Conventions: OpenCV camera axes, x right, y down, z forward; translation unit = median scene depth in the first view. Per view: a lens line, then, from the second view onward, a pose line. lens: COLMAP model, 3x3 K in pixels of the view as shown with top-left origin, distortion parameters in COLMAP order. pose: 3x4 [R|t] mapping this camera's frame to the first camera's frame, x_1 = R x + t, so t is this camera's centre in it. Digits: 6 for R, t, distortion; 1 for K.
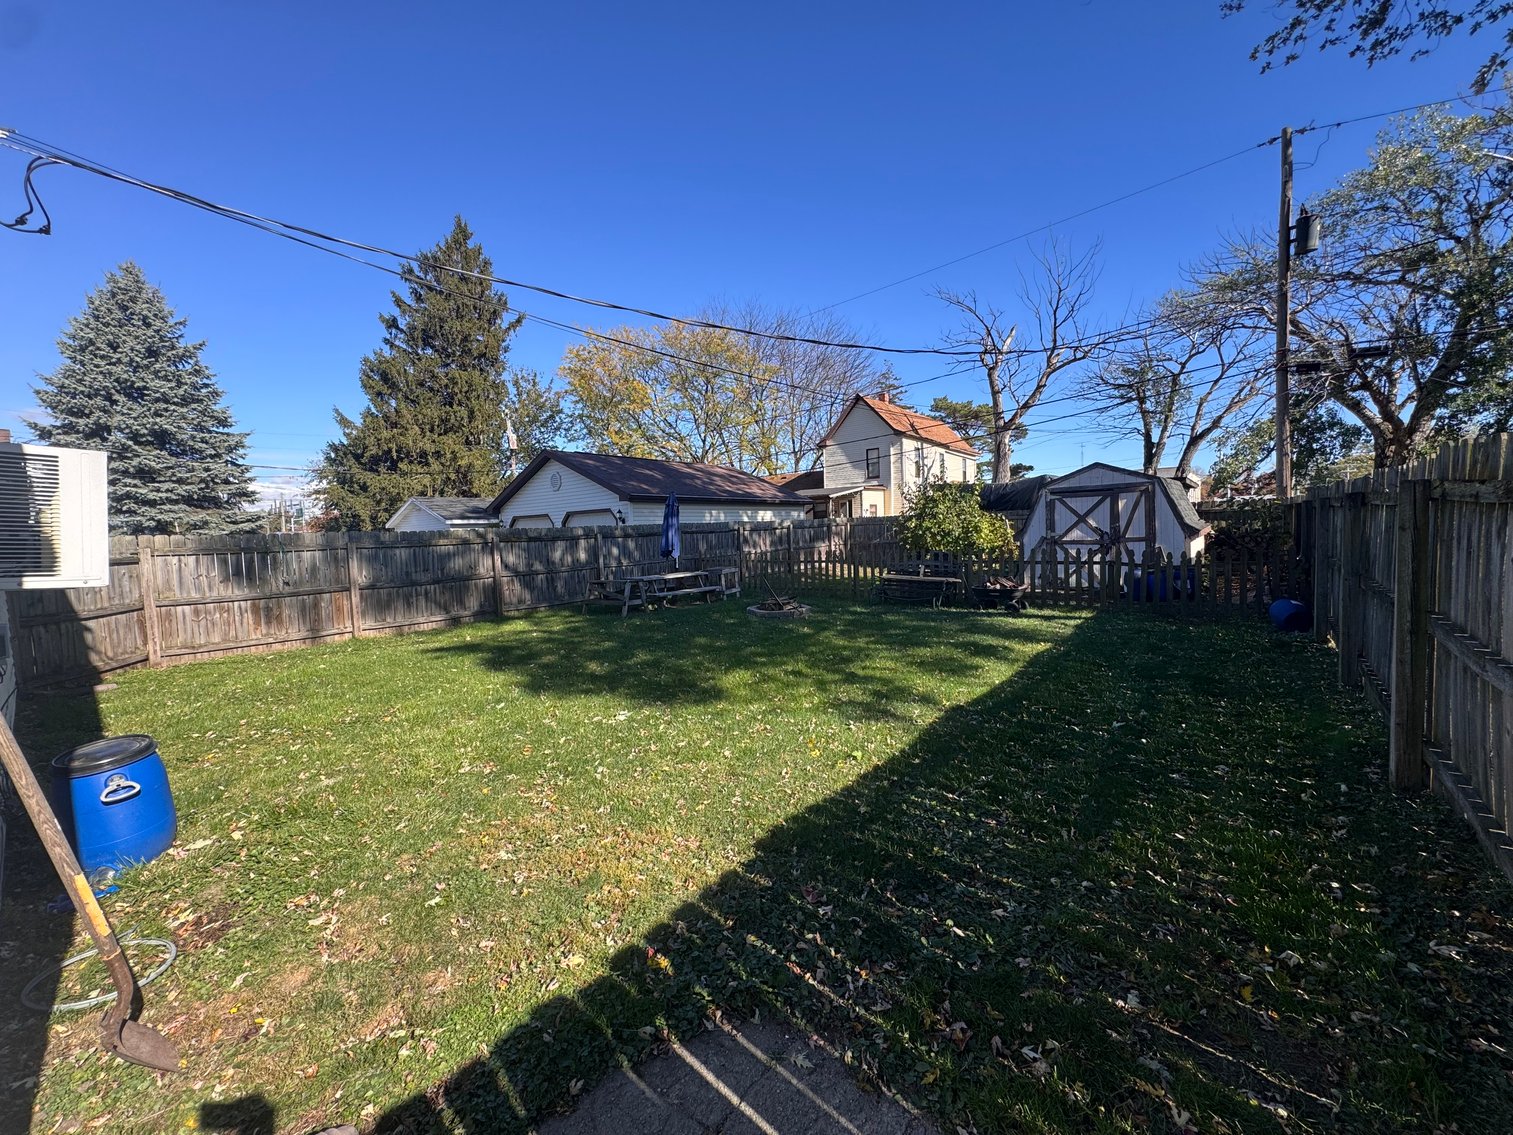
lens RADIAL K [[610.3, 0, 756.5], [0, 610.3, 567.5], [0, 0, 1]] dist [-0.002450, -0.000256]
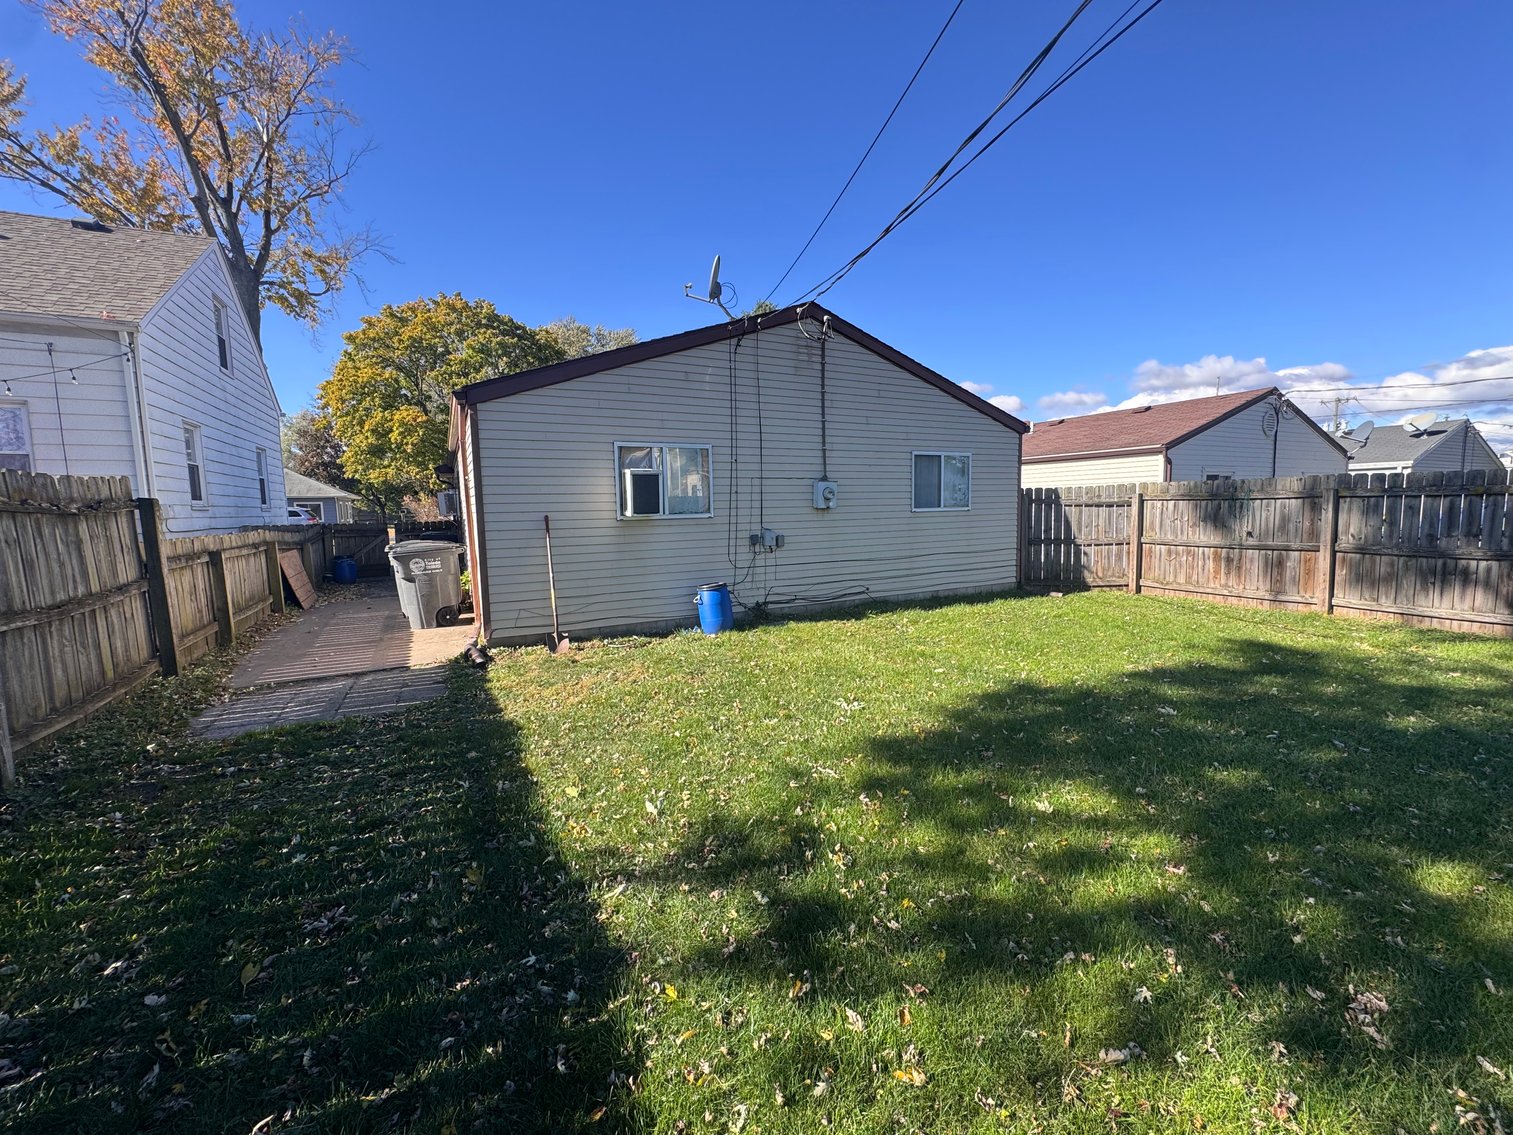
lens RADIAL K [[610.3, 0, 756.5], [0, 610.3, 567.5], [0, 0, 1]] dist [-0.002450, -0.000256]
pose [[-0.398758, 0.132221, -0.907474, 0.340919], [-0.023669, 0.987738, 0.154316, -0.046528], [0.916751, 0.083014, -0.390739, 0.678905]]
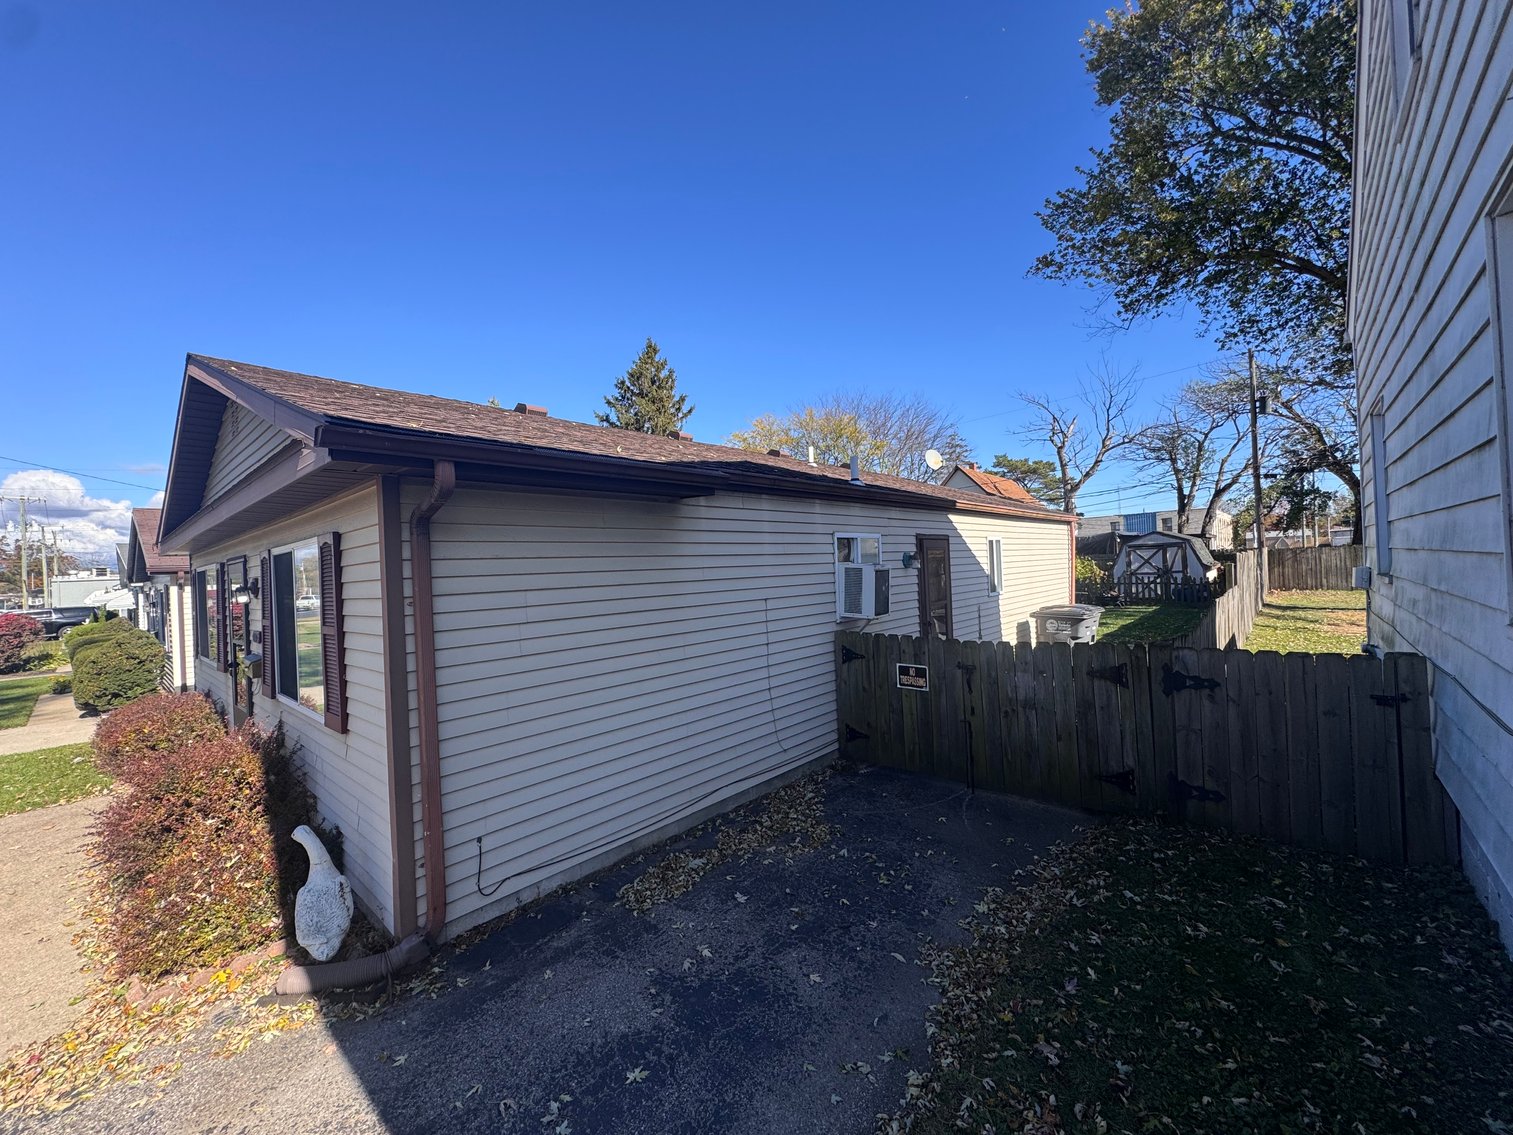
lens RADIAL K [[610.3, 0, 756.5], [0, 610.3, 567.5], [0, 0, 1]] dist [-0.002450, -0.000256]
pose [[0.999104, -0.007063, -0.041738, -0.246912], [0.004575, 0.998222, -0.059422, 0.019136], [0.042084, 0.059178, 0.997360, -0.386100]]
